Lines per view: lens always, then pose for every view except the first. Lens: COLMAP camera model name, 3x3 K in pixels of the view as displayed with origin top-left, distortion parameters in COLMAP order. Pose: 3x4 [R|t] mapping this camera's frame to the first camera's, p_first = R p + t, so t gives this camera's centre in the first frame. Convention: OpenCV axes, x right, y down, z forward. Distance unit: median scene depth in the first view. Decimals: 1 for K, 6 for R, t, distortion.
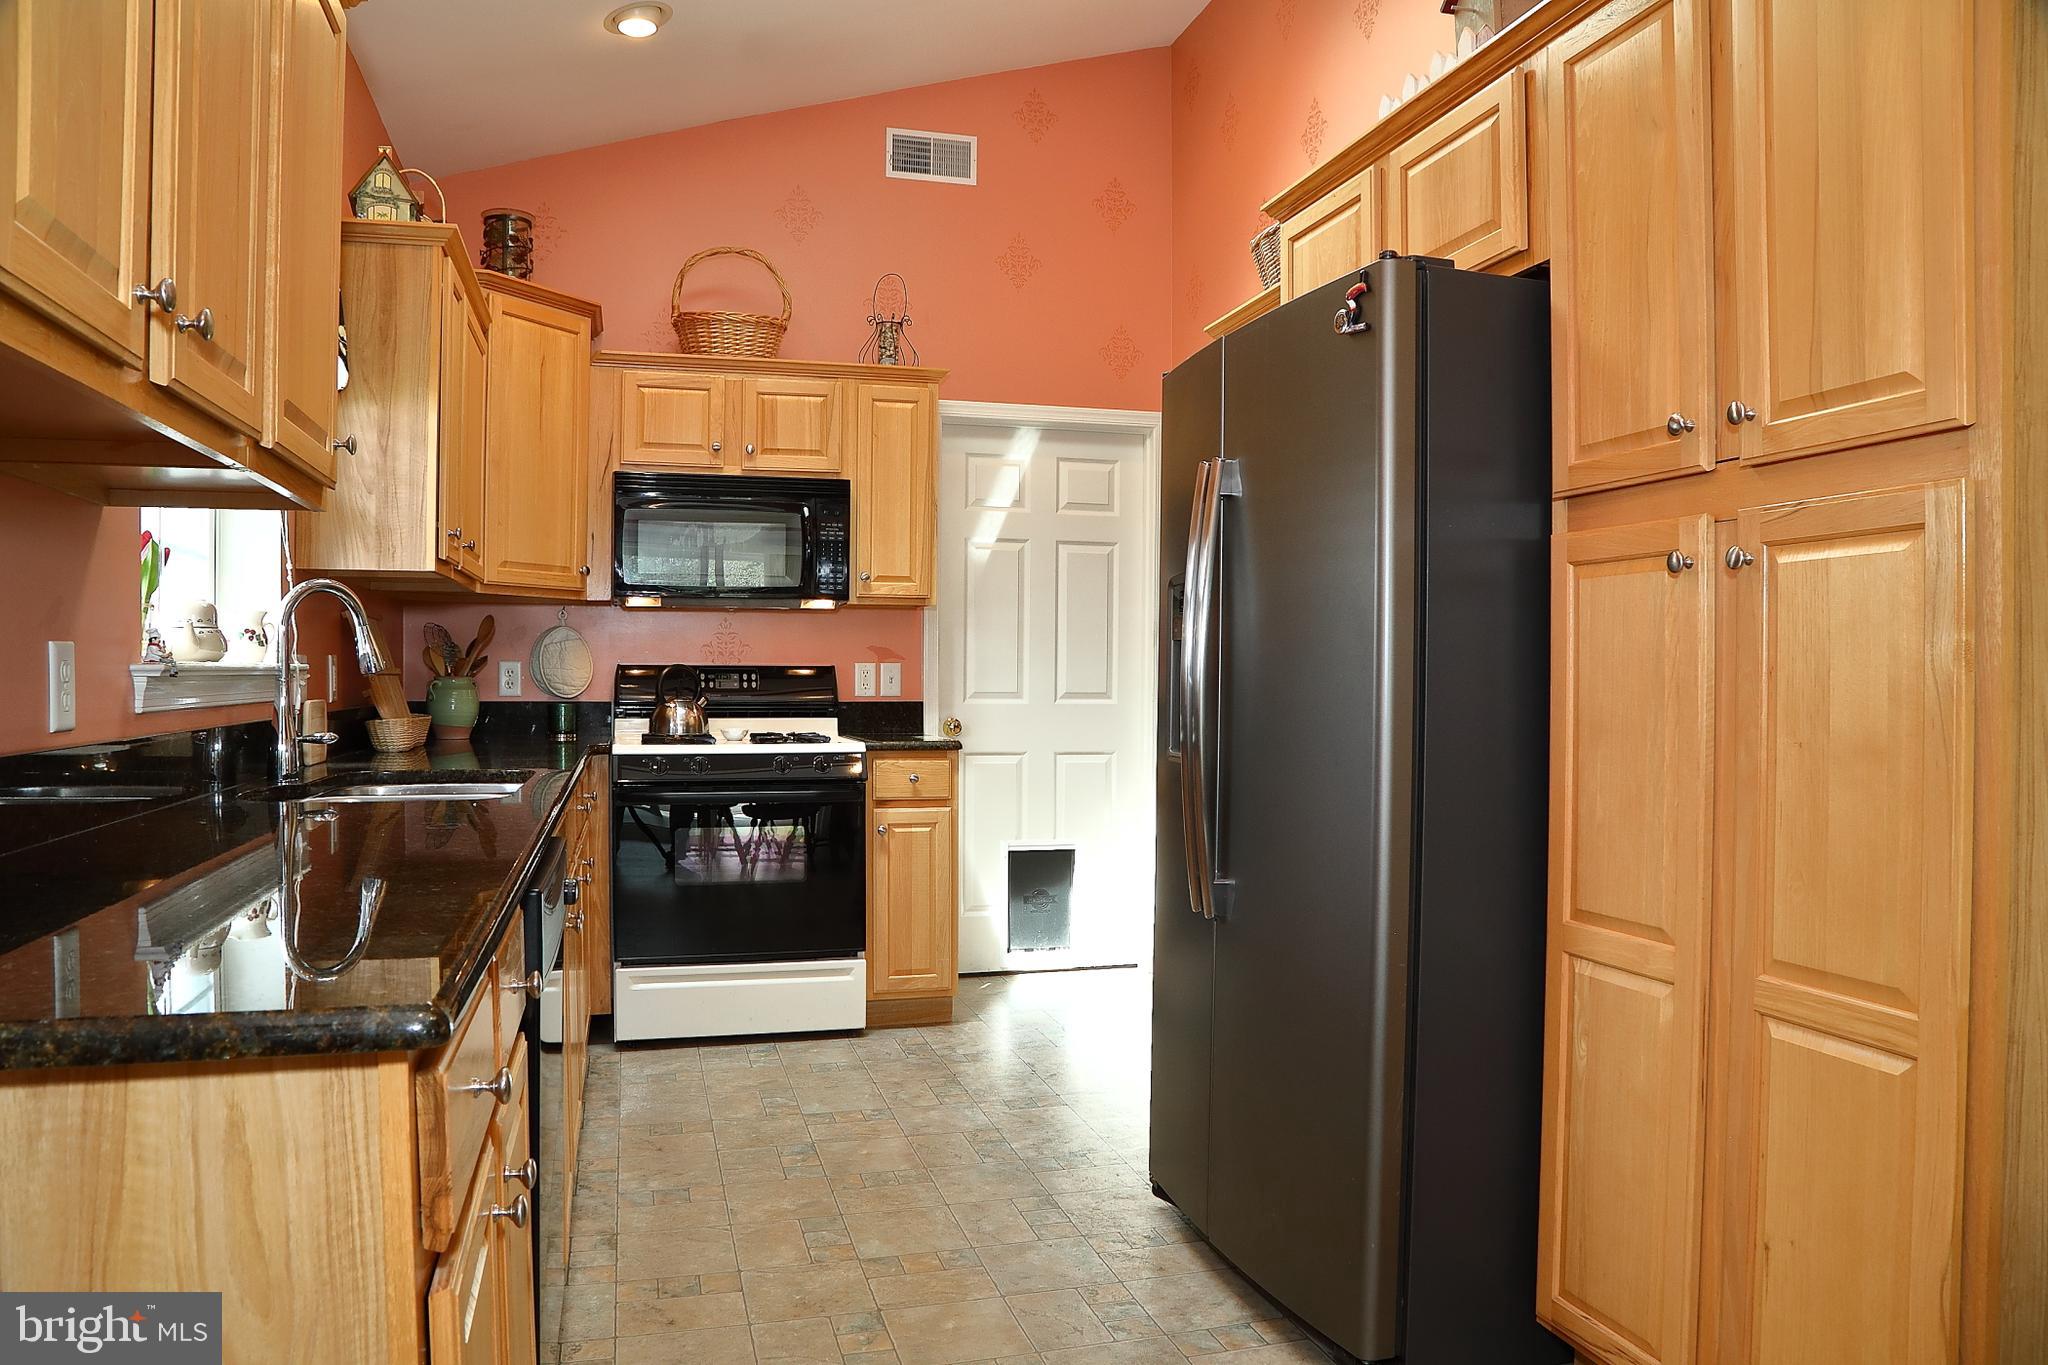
lens RADIAL K [[1401.8, 0, 1037.4], [0, 1401.8, 684.5], [0, 0, 1]] dist [-0.115506, 0.064501]
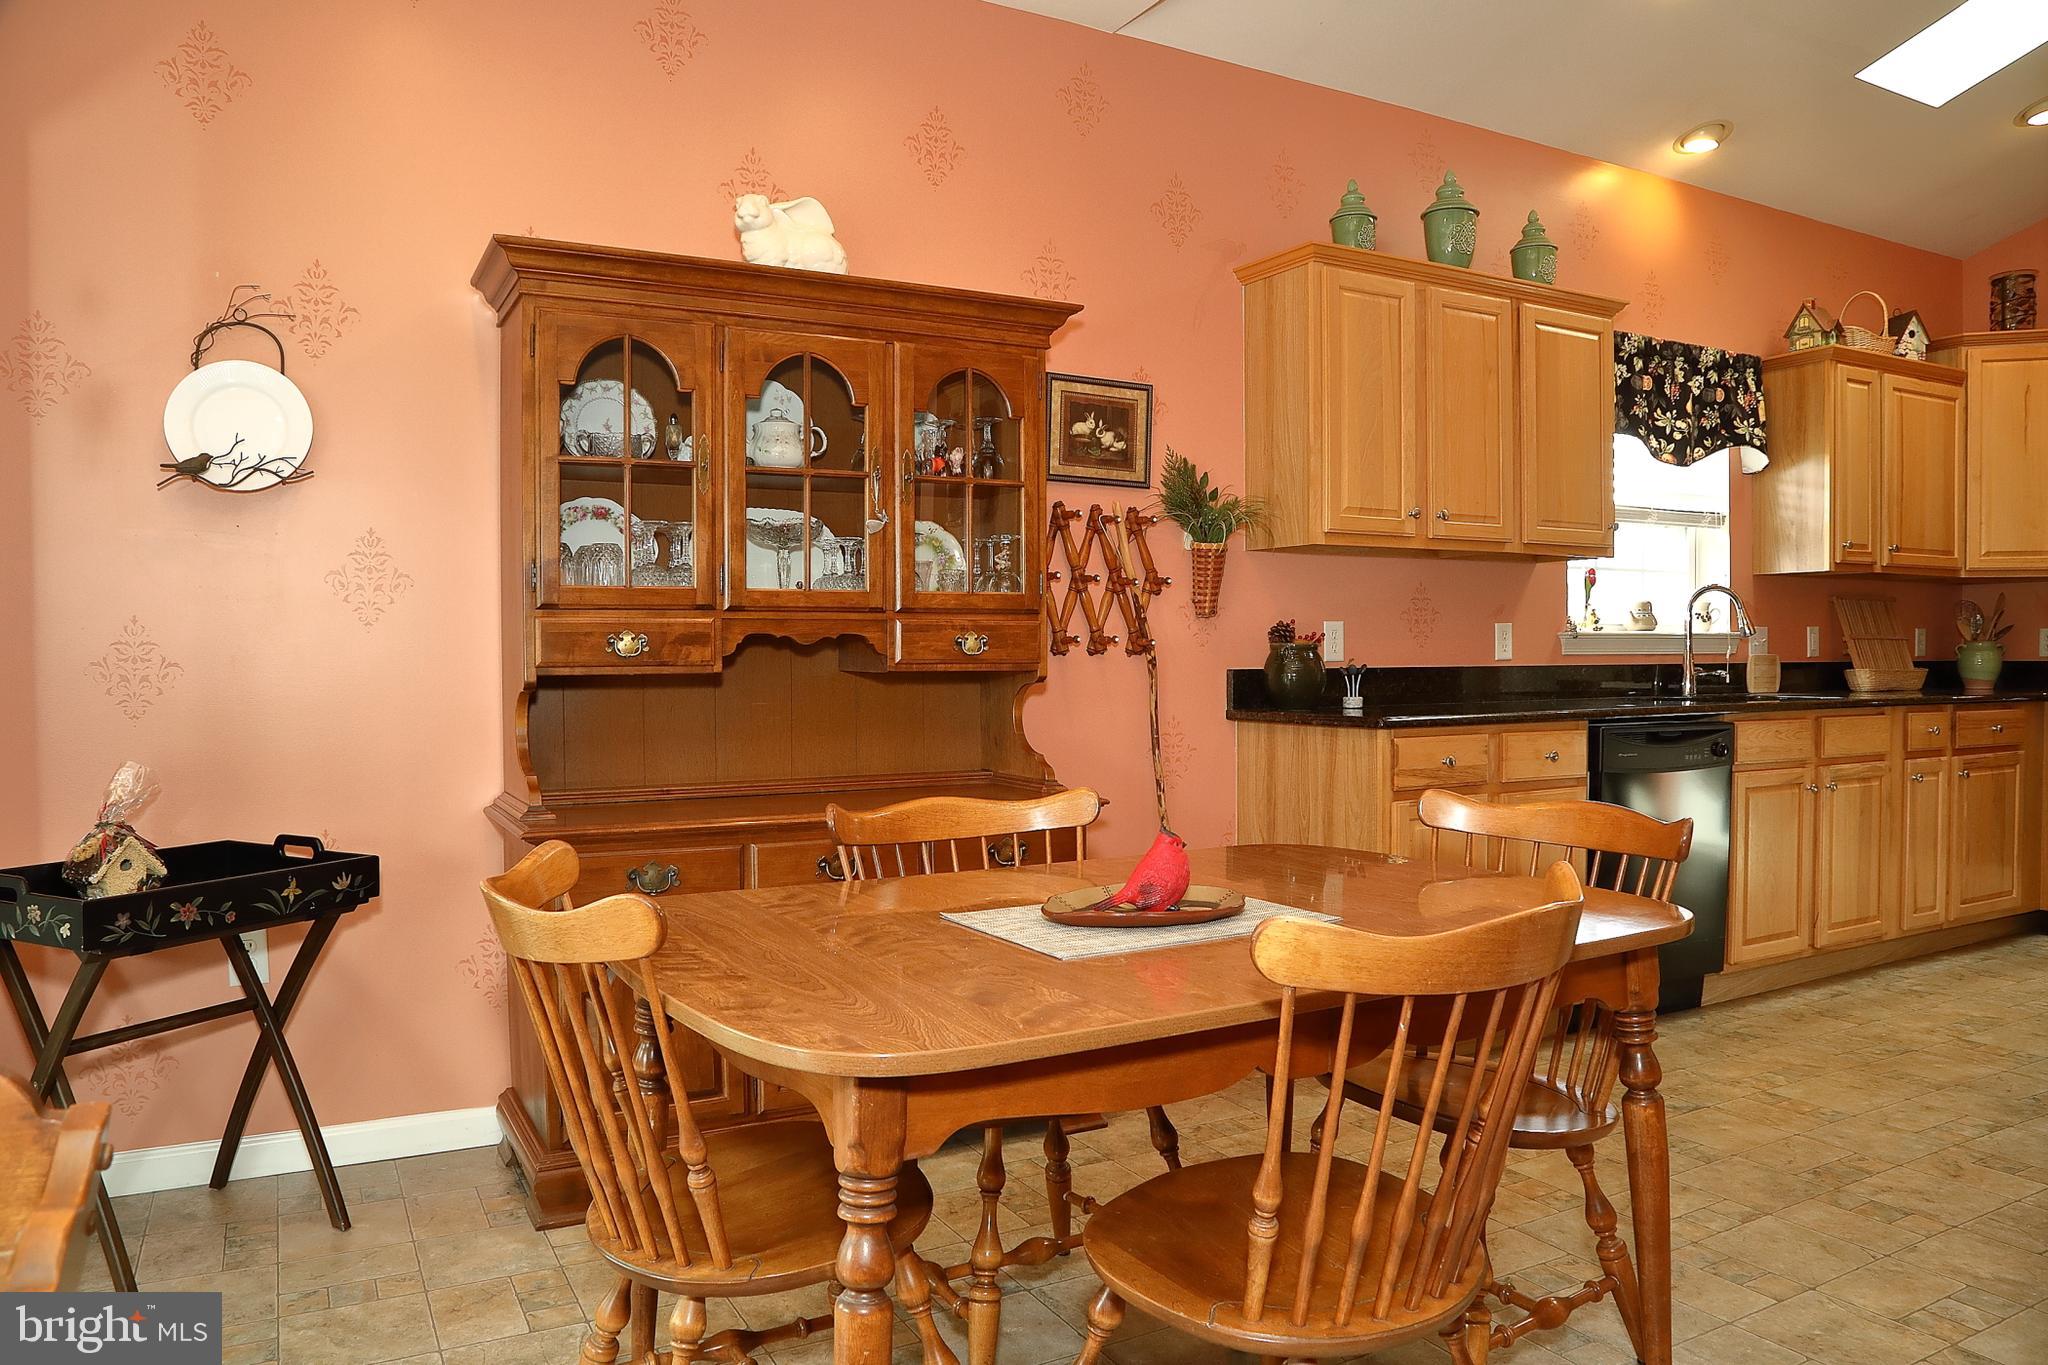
lens RADIAL K [[1401.8, 0, 1037.4], [0, 1401.8, 684.5], [0, 0, 1]] dist [-0.115506, 0.064501]
pose [[0.222053, 0.018586, -0.974857, 0.859604], [-0.001729, 0.999824, 0.018668, 0.018559], [0.975033, -0.002460, 0.222046, -0.212710]]
